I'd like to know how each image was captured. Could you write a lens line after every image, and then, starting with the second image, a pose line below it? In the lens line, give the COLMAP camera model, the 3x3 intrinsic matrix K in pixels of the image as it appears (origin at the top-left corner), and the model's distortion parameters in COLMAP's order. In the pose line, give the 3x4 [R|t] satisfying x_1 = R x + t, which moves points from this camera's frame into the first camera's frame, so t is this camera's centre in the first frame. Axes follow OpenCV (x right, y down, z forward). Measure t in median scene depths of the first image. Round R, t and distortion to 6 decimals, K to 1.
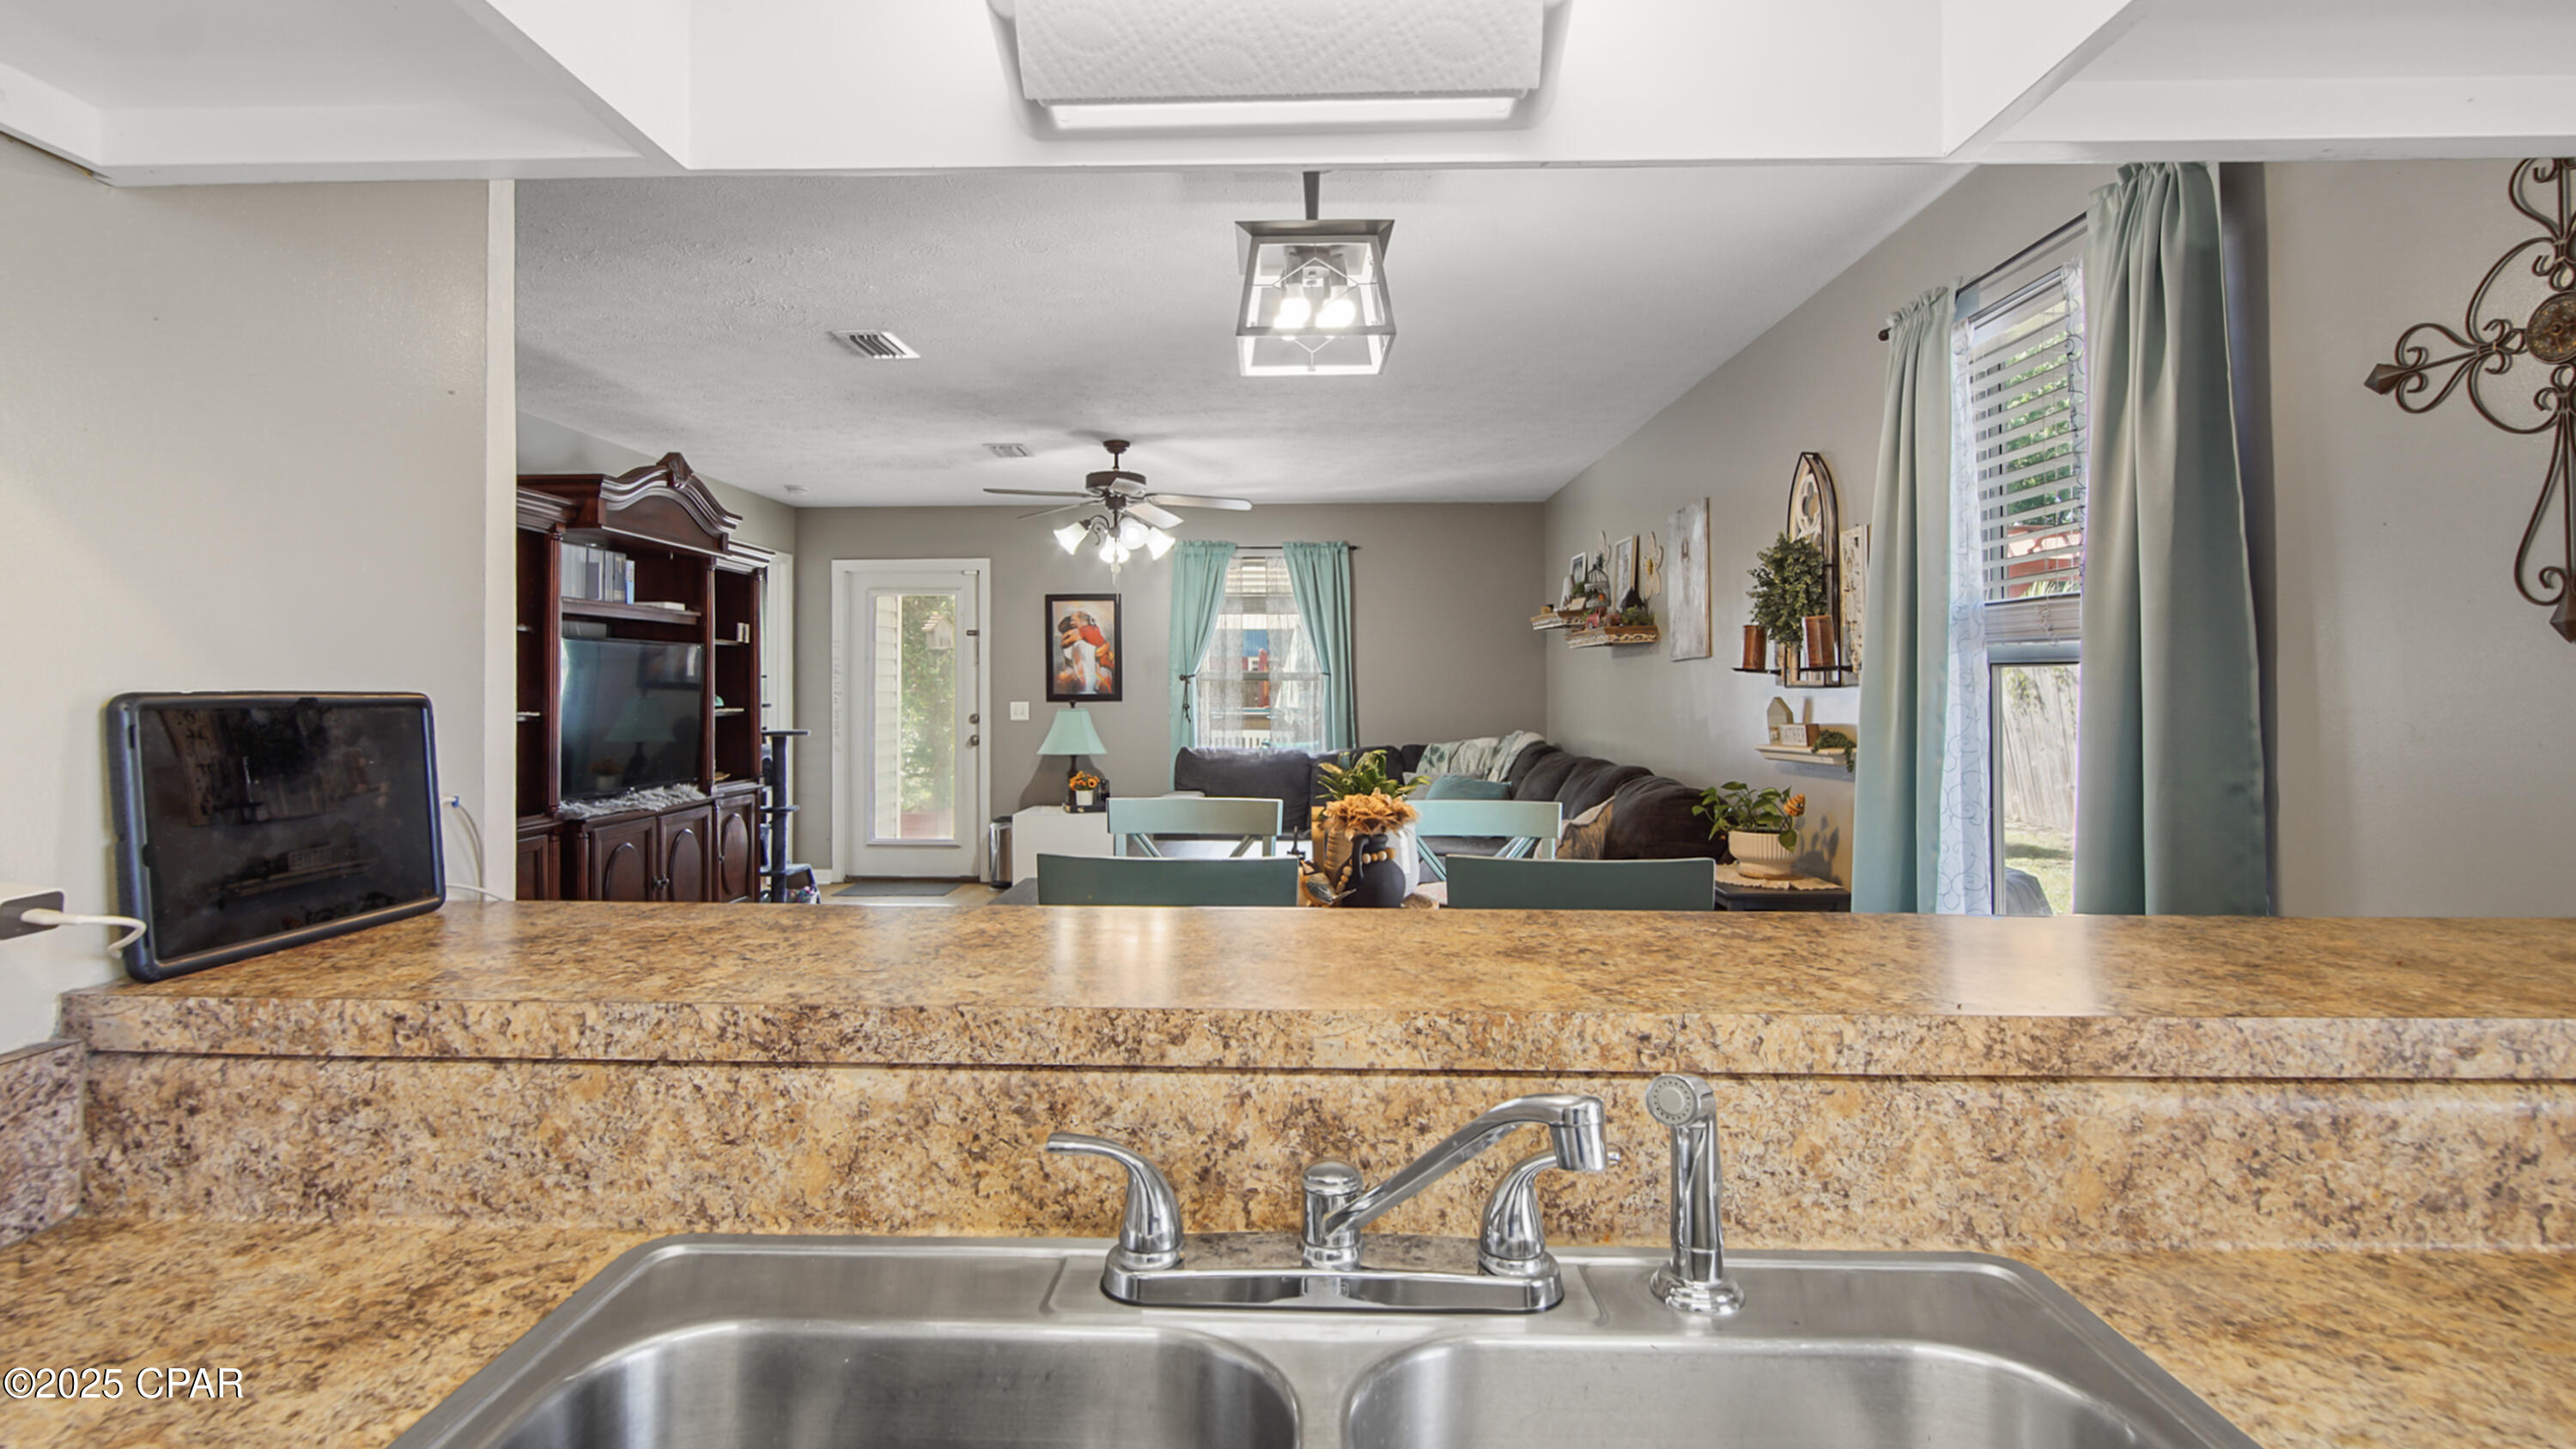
lens RADIAL K [[1206.2, 0, 1280.1], [0, 1206.2, 667.5], [0, 0, 1]] dist [0.001417, -0.000081]
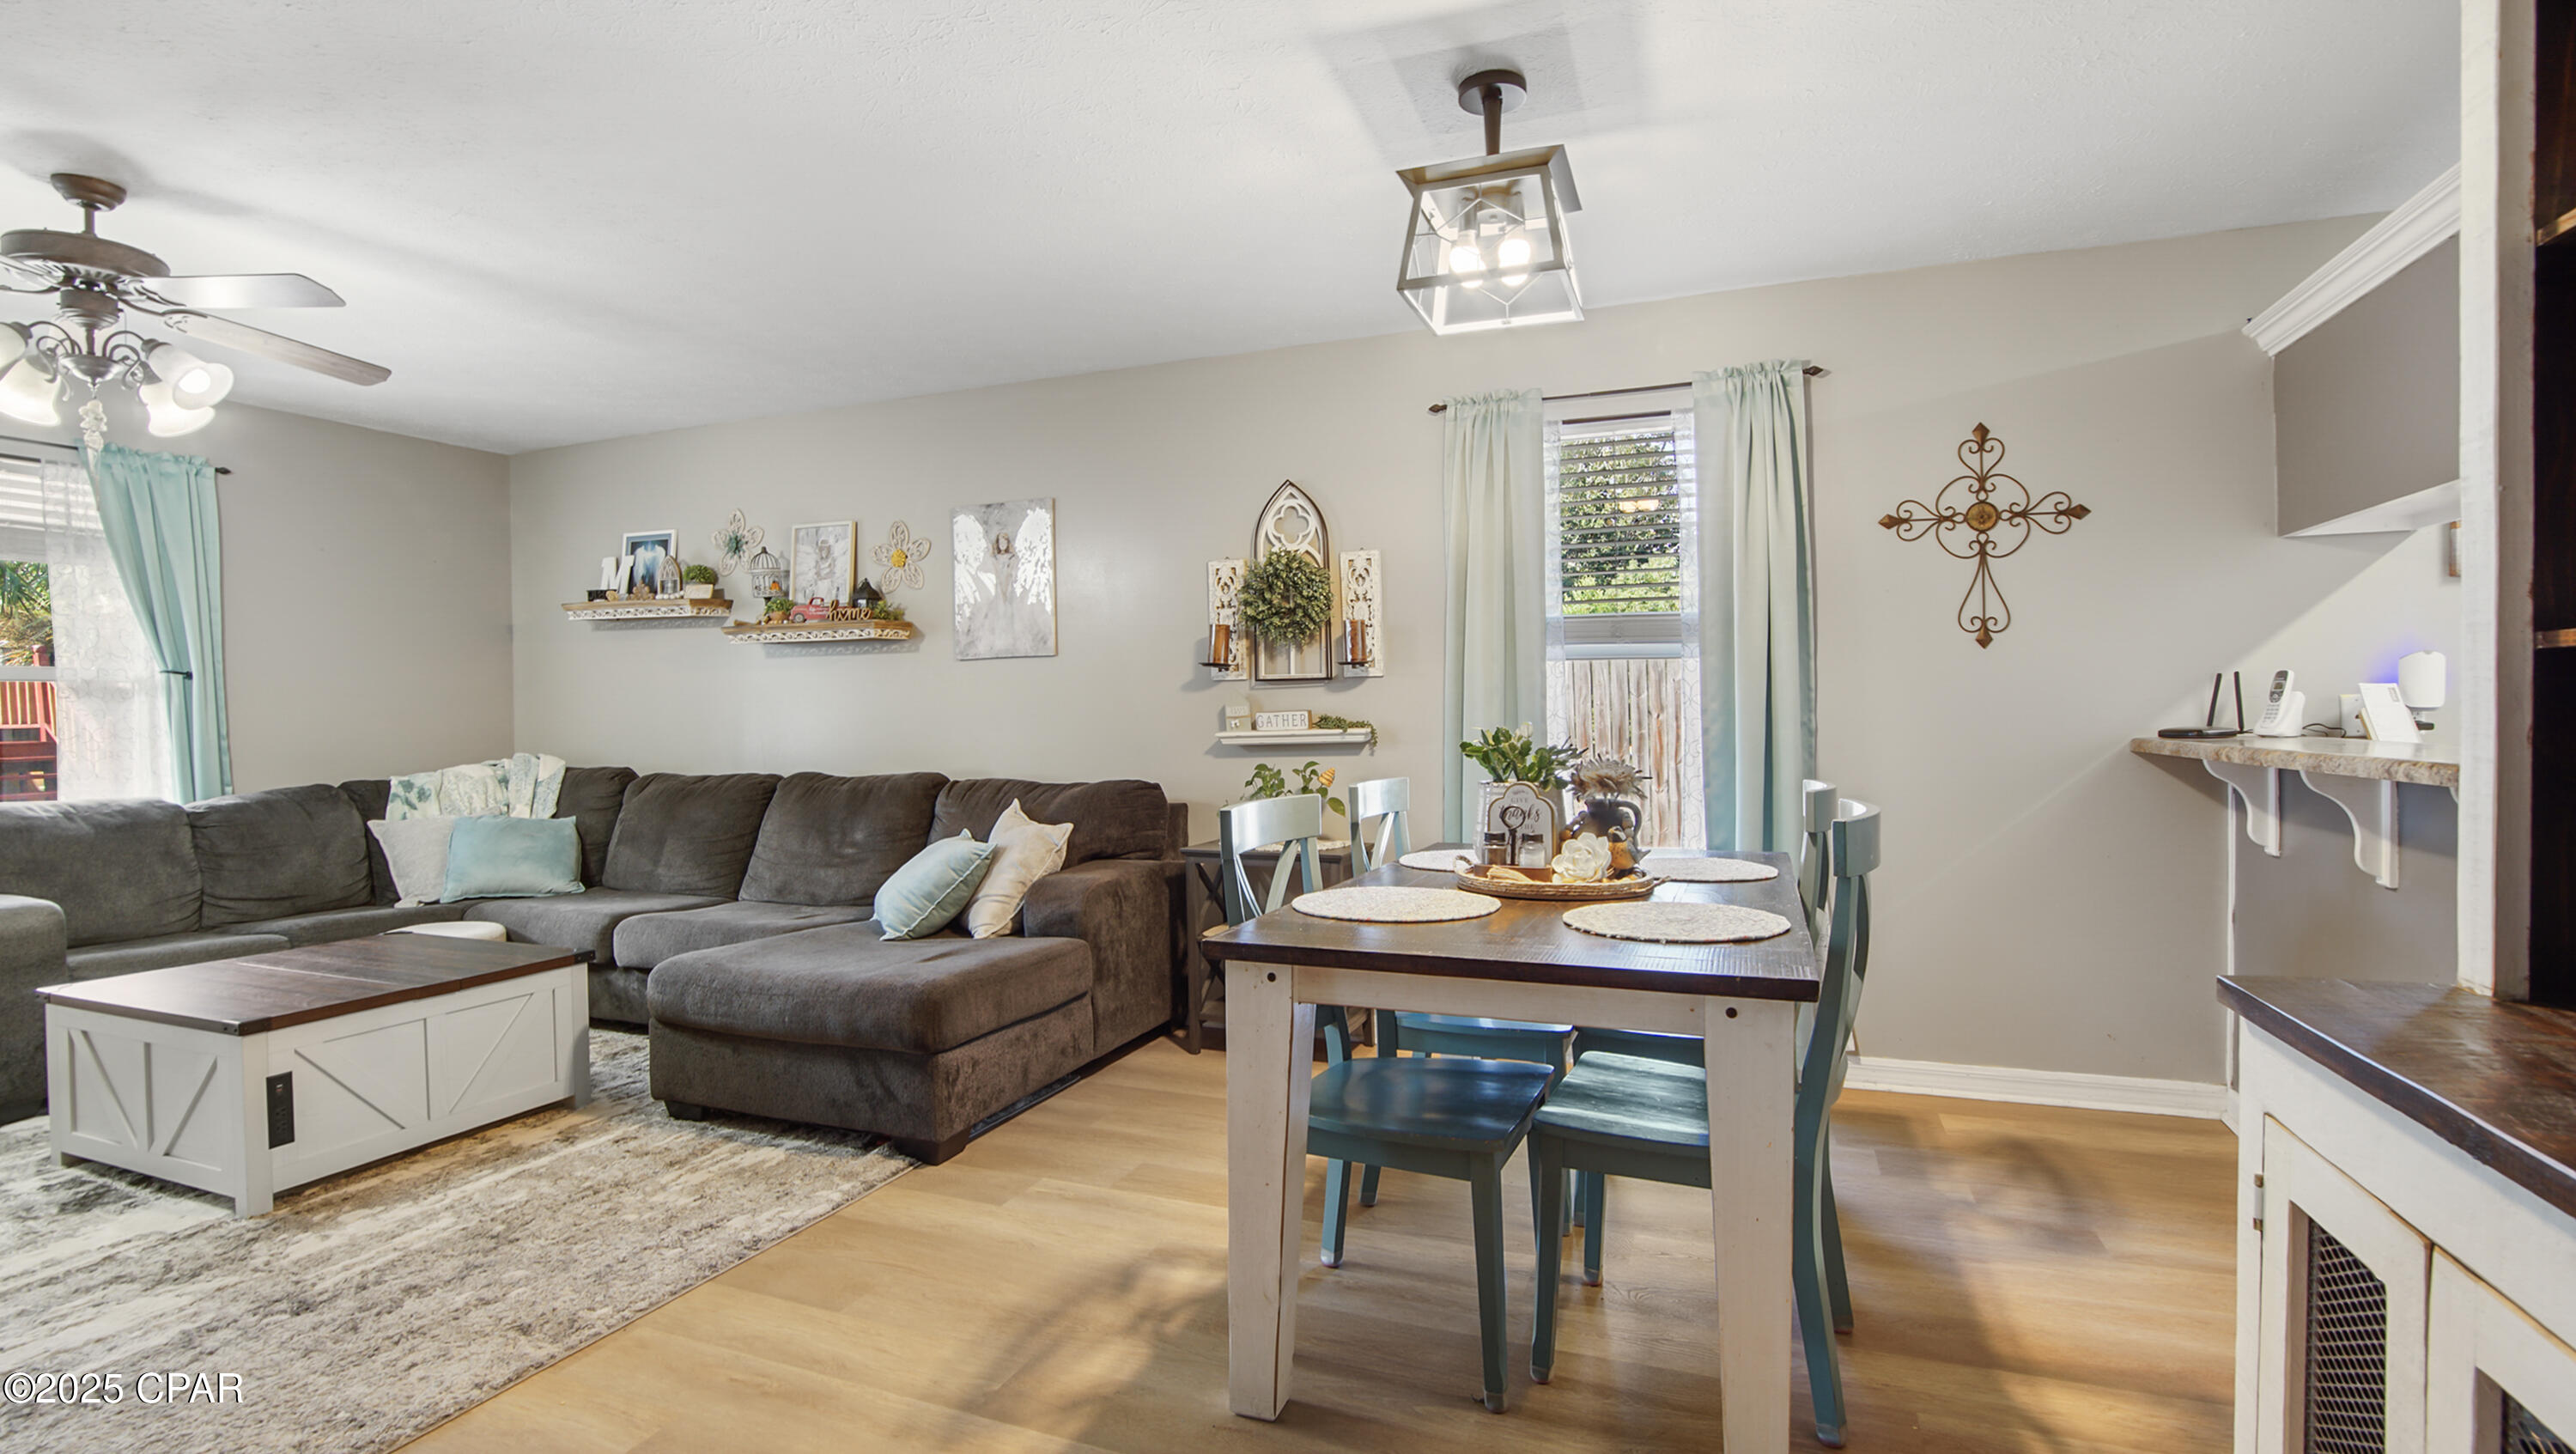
lens RADIAL K [[1188.8, 0, 1277.2], [0, 1188.8, 732.3], [0, 0, 1]] dist [-0.032387, 0.005357]
pose [[0.349600, -0.023553, 0.936603, -0.319612], [-0.004458, 0.999631, 0.026802, 0.017653], [-0.936888, -0.013546, 0.349366, 0.295073]]
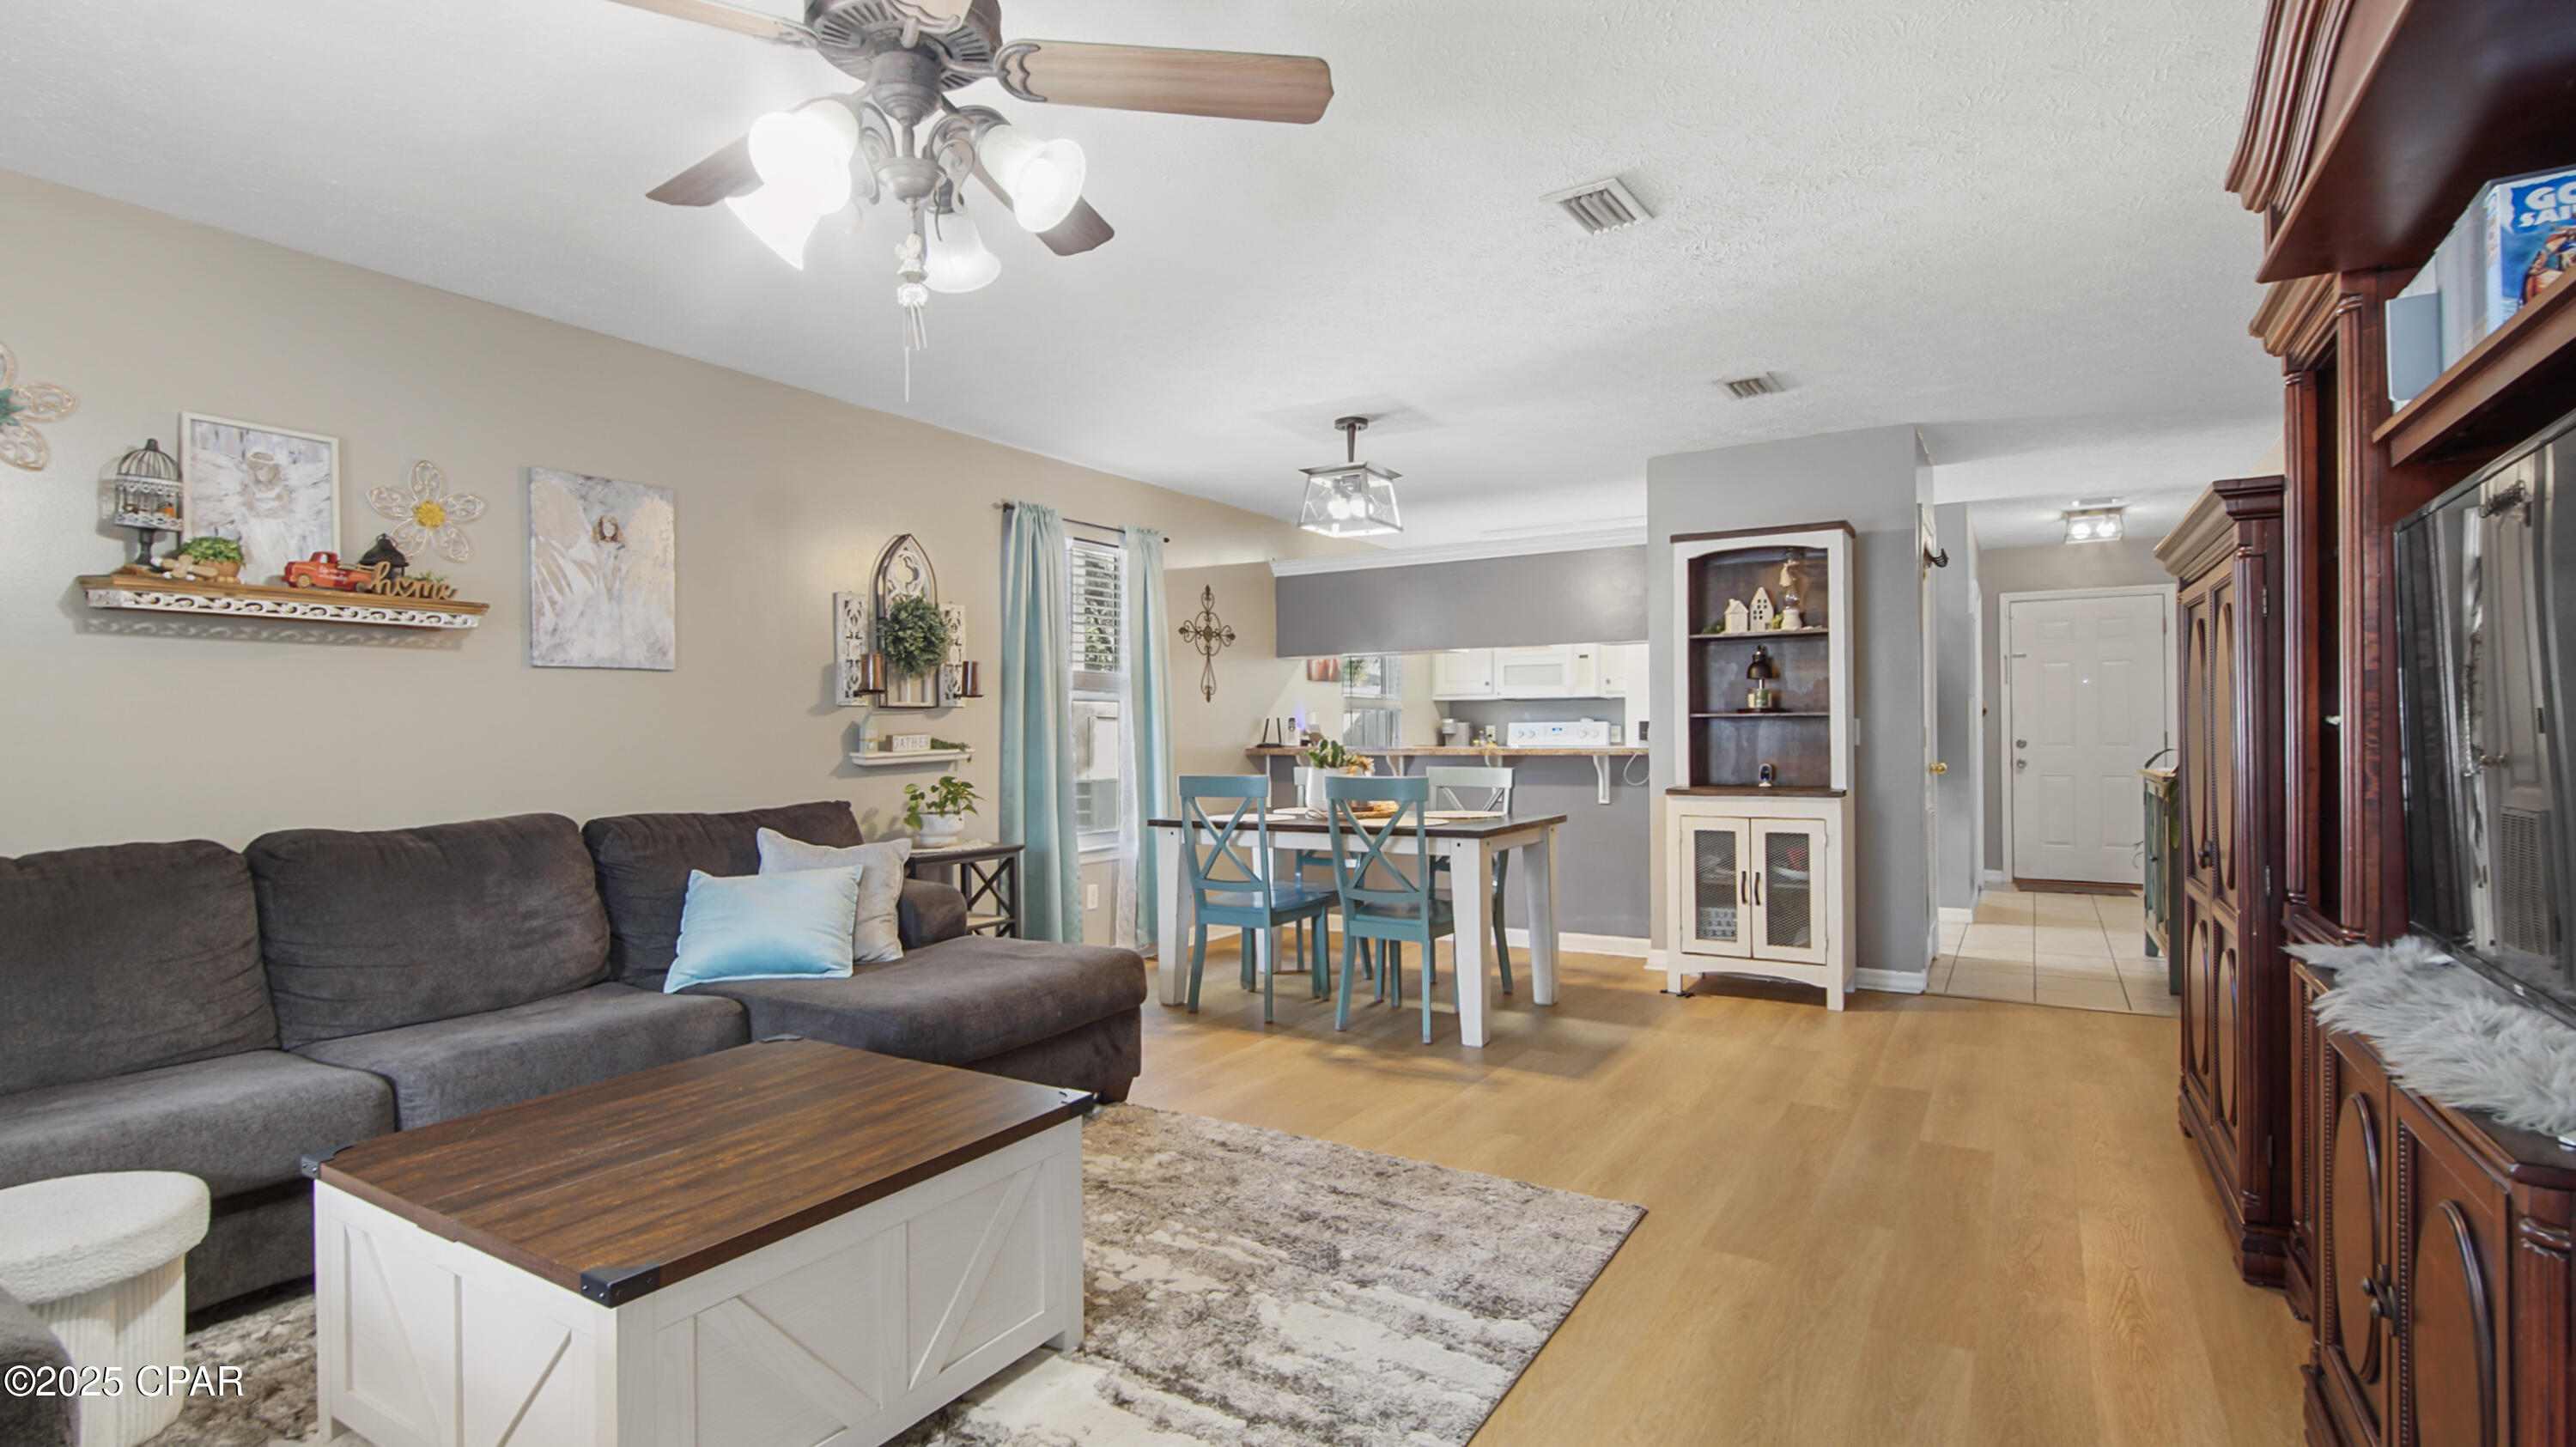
lens RADIAL K [[1209.0, 0, 1288.0], [0, 1209.0, 723.5], [0, 0, 1]] dist [-0.000114, 0.000120]
pose [[-0.864108, 0.009327, 0.503220, -0.299954], [-0.000942, 0.999797, -0.020148, 0.029270], [-0.503305, -0.017884, -0.863924, 0.914115]]
